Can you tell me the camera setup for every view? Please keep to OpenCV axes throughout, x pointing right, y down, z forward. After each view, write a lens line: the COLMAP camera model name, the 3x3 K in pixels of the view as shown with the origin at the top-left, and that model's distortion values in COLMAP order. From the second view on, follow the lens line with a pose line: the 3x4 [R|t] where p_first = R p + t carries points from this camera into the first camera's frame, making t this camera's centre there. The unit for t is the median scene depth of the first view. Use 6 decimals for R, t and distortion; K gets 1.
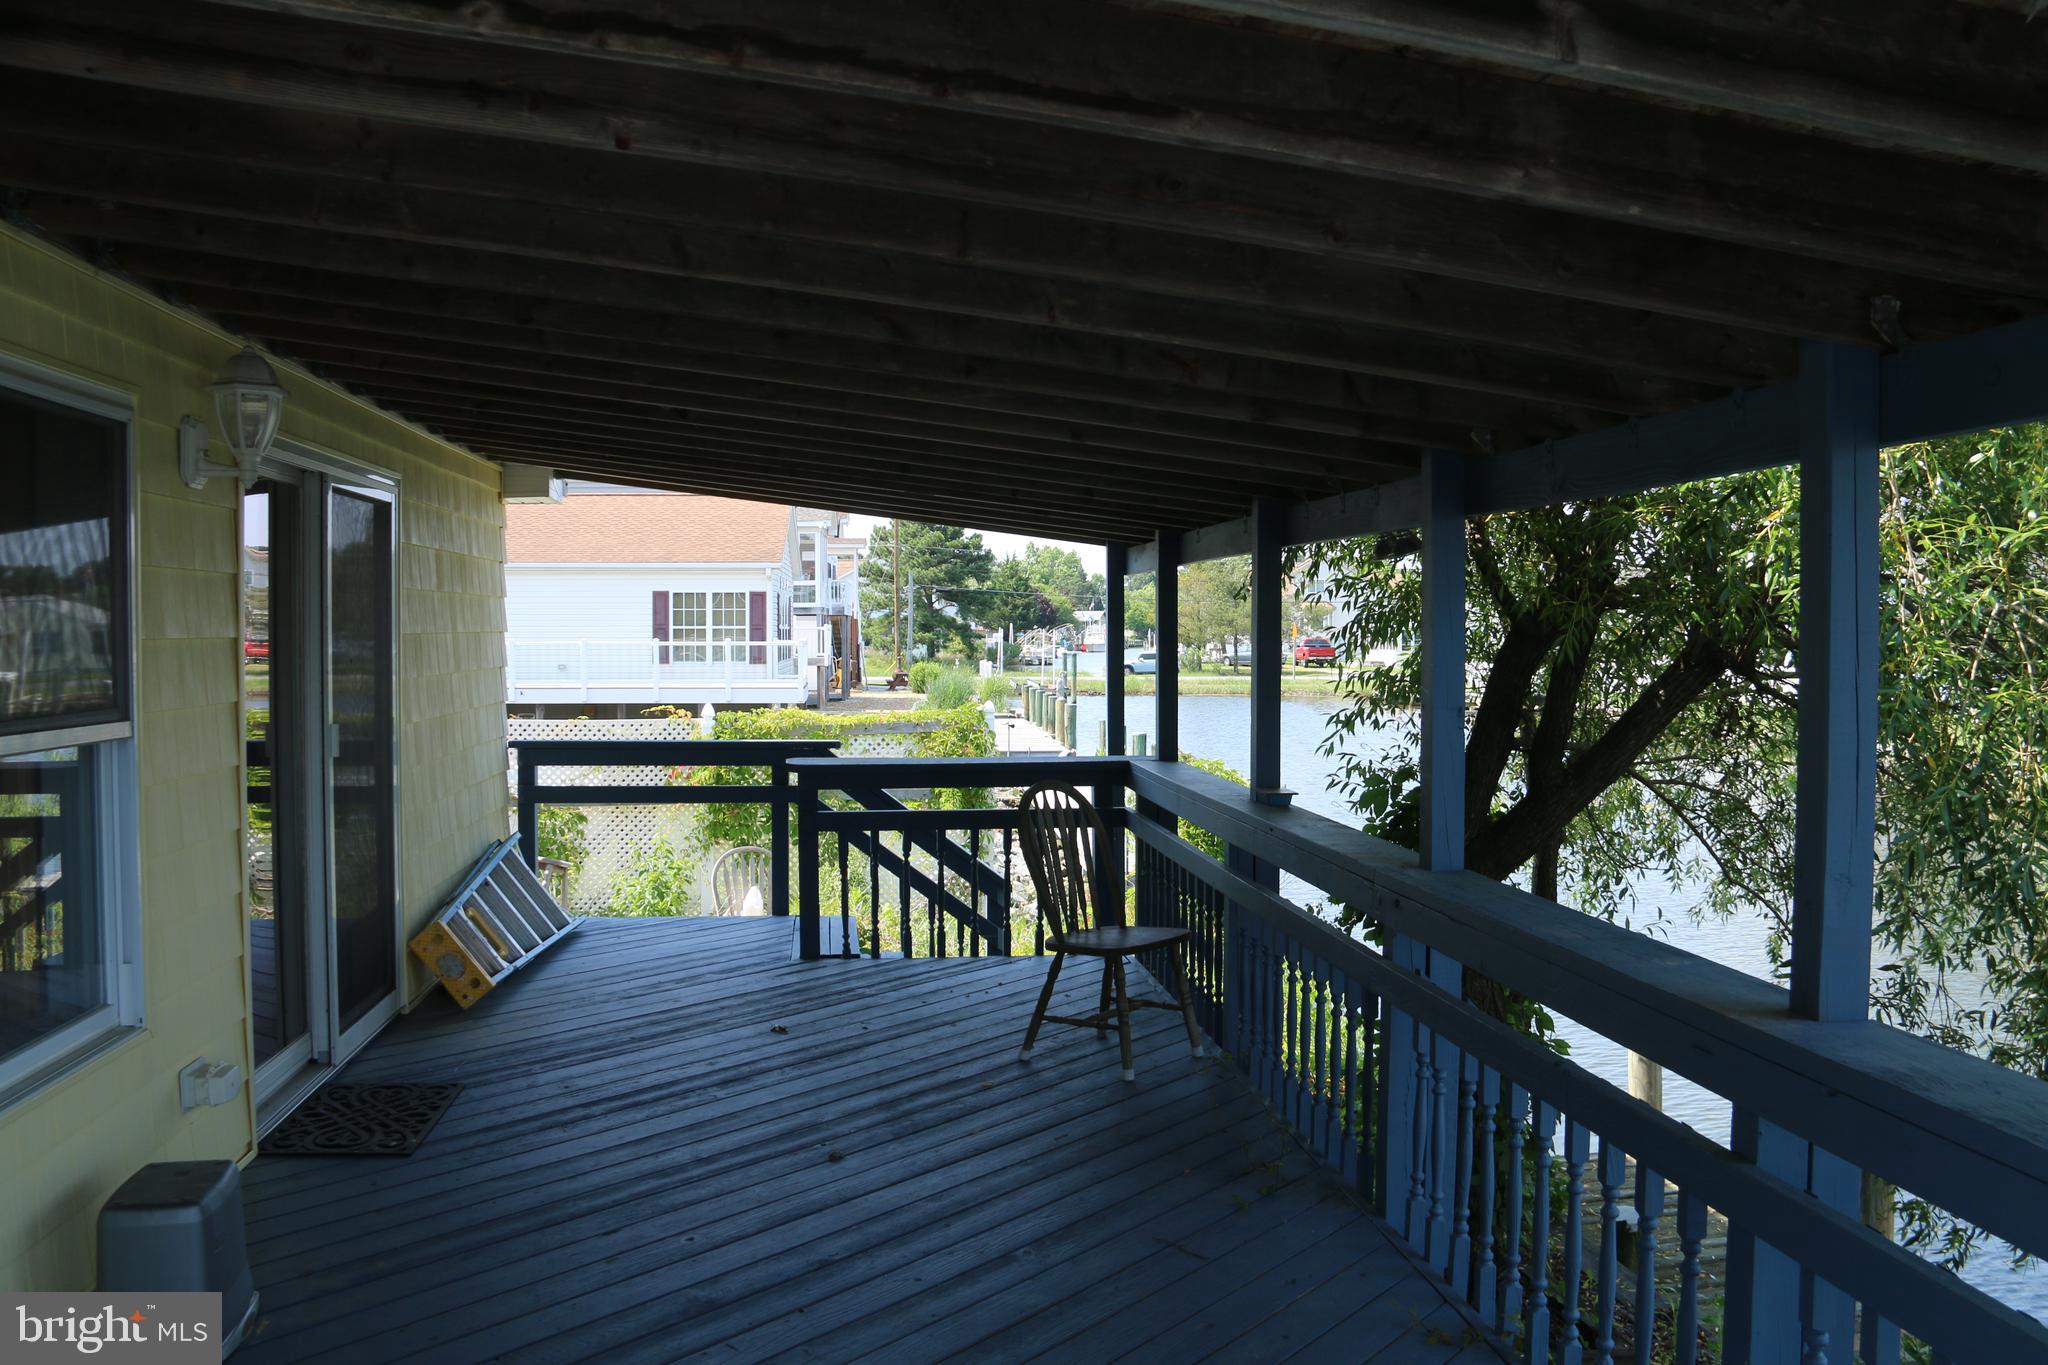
lens RADIAL K [[1725.9, 0, 1072.5], [0, 1725.9, 702.8], [0, 0, 1]] dist [-0.185786, 0.181927]
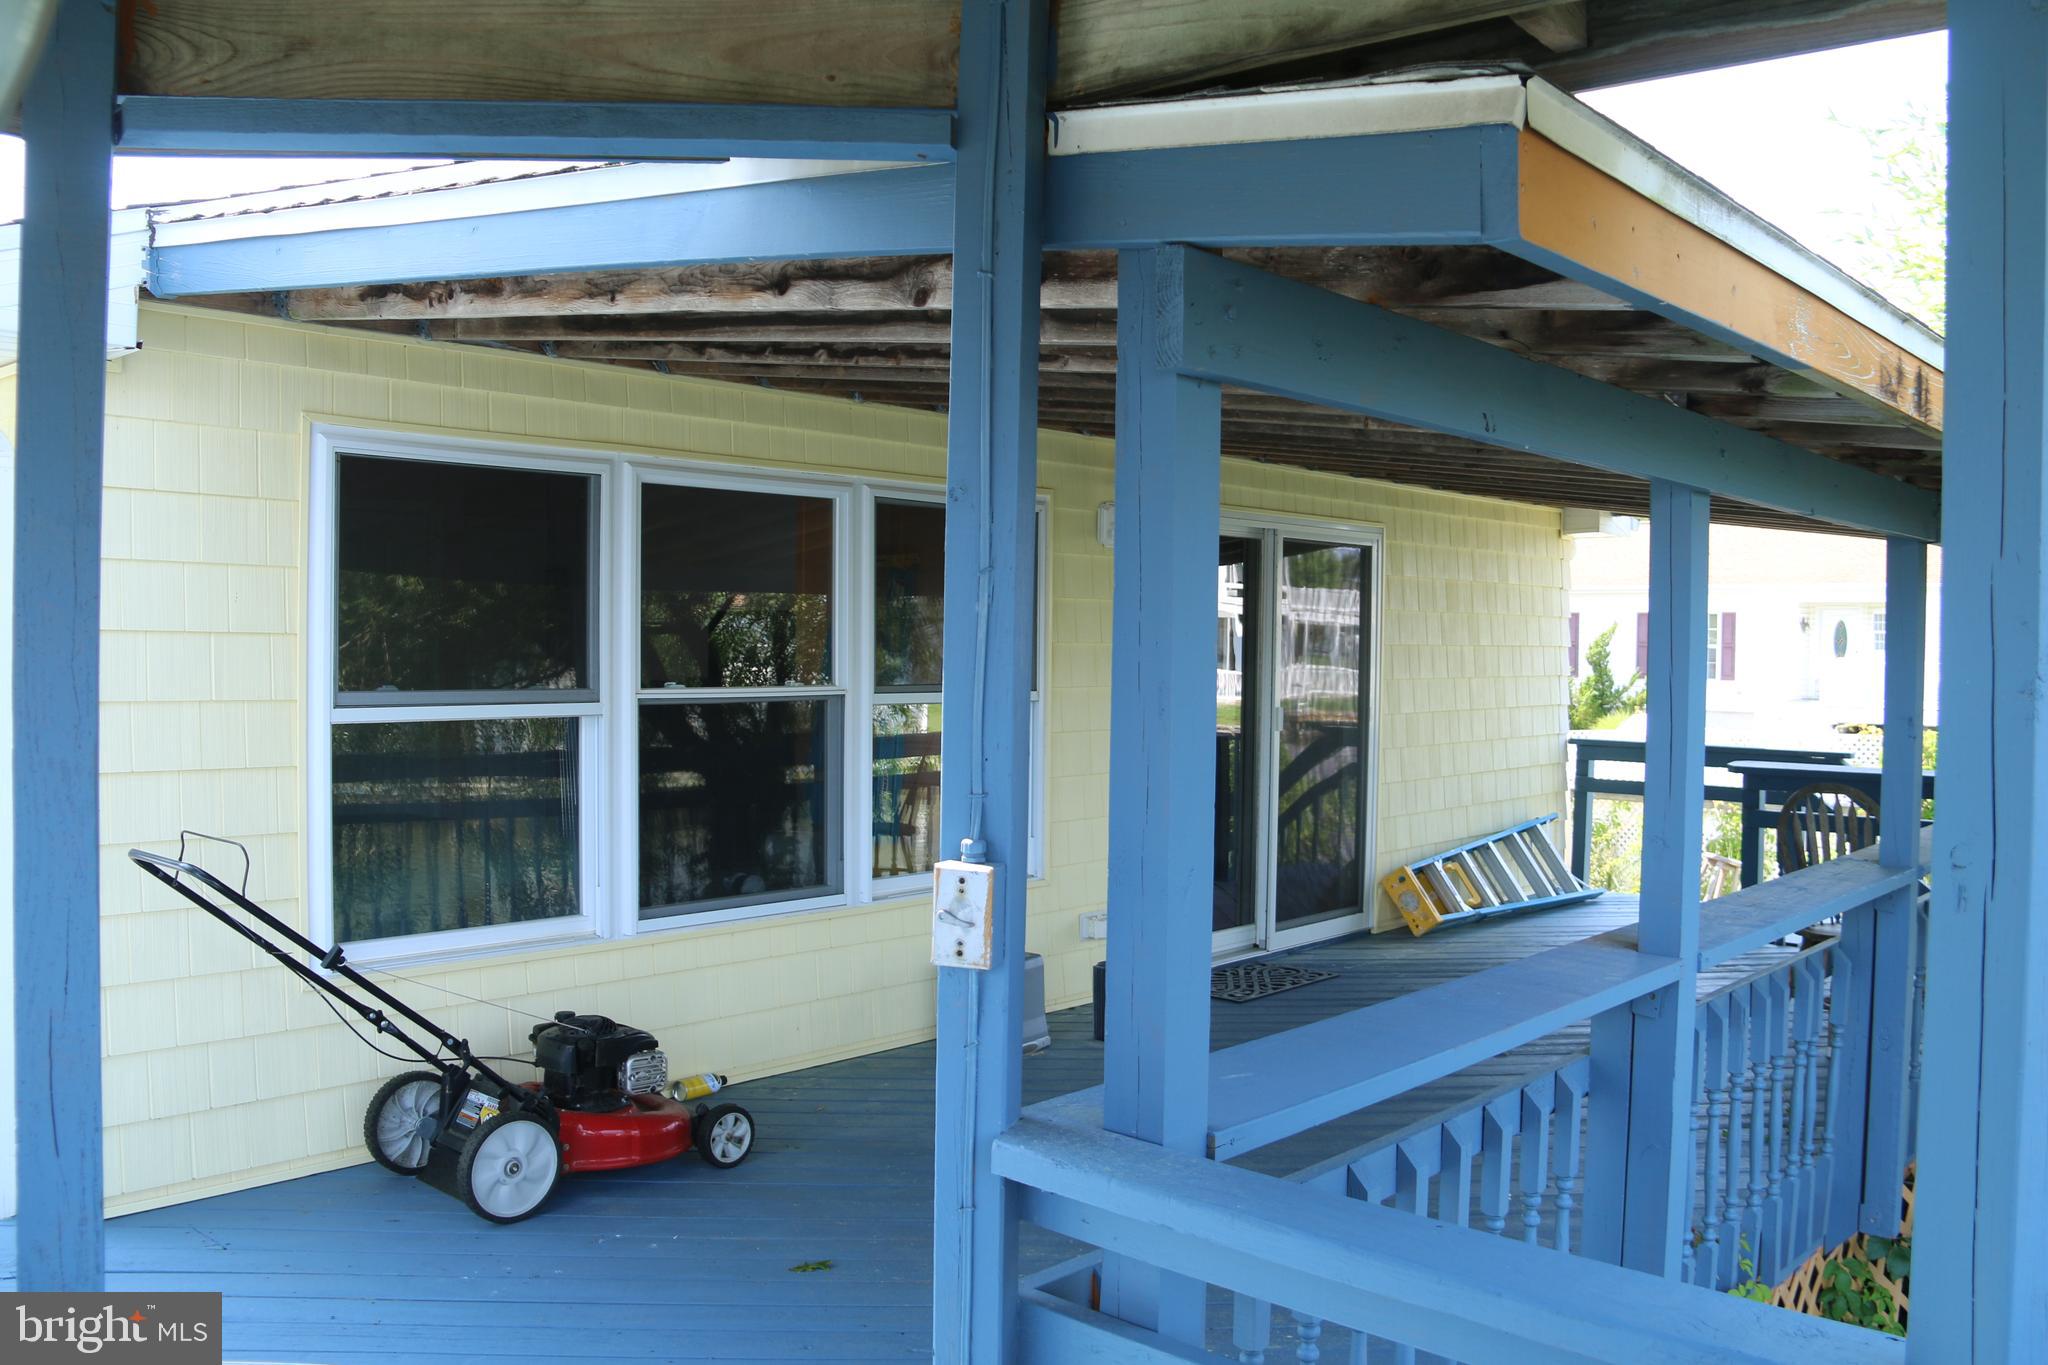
lens RADIAL K [[1723.9, 0, 1058.0], [0, 1723.9, 697.6], [0, 0, 1]] dist [-0.181998, 0.164289]
pose [[0.666559, 0.023470, -0.745082, 0.453492], [-0.034907, 0.999391, 0.000252, 0.008572], [0.744634, 0.025840, 0.666972, -0.092749]]
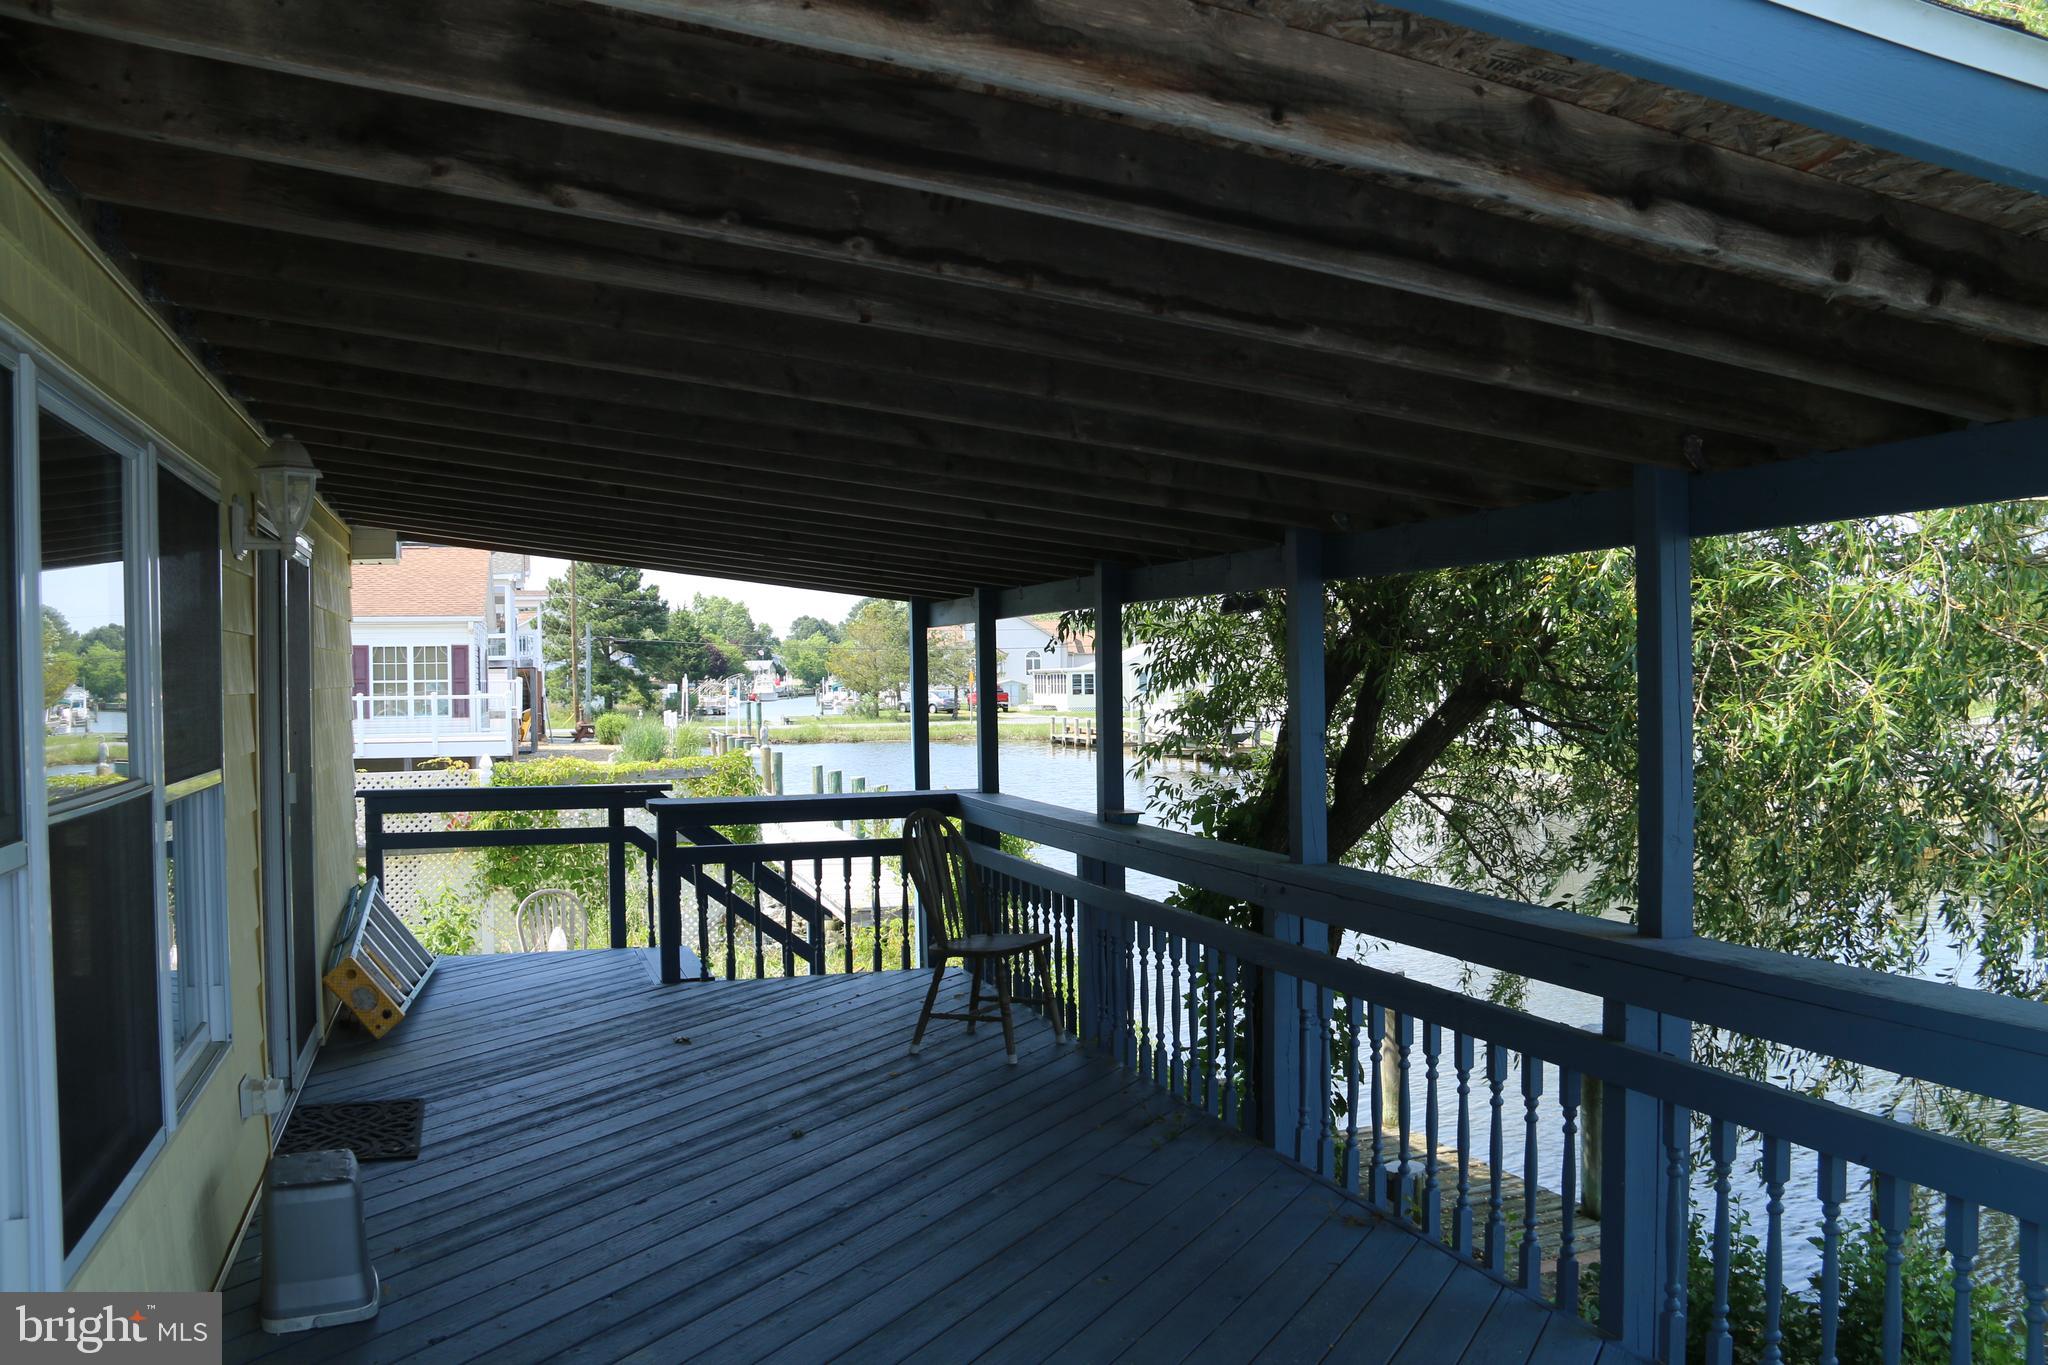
lens RADIAL K [[1723.9, 0, 1058.0], [0, 1723.9, 697.6], [0, 0, 1]] dist [-0.181998, 0.164289]
pose [[0.980596, -0.017241, 0.195281, -0.155847], [0.023144, 0.999340, -0.027984, 0.005500], [-0.194670, 0.031961, 0.980348, -0.147377]]
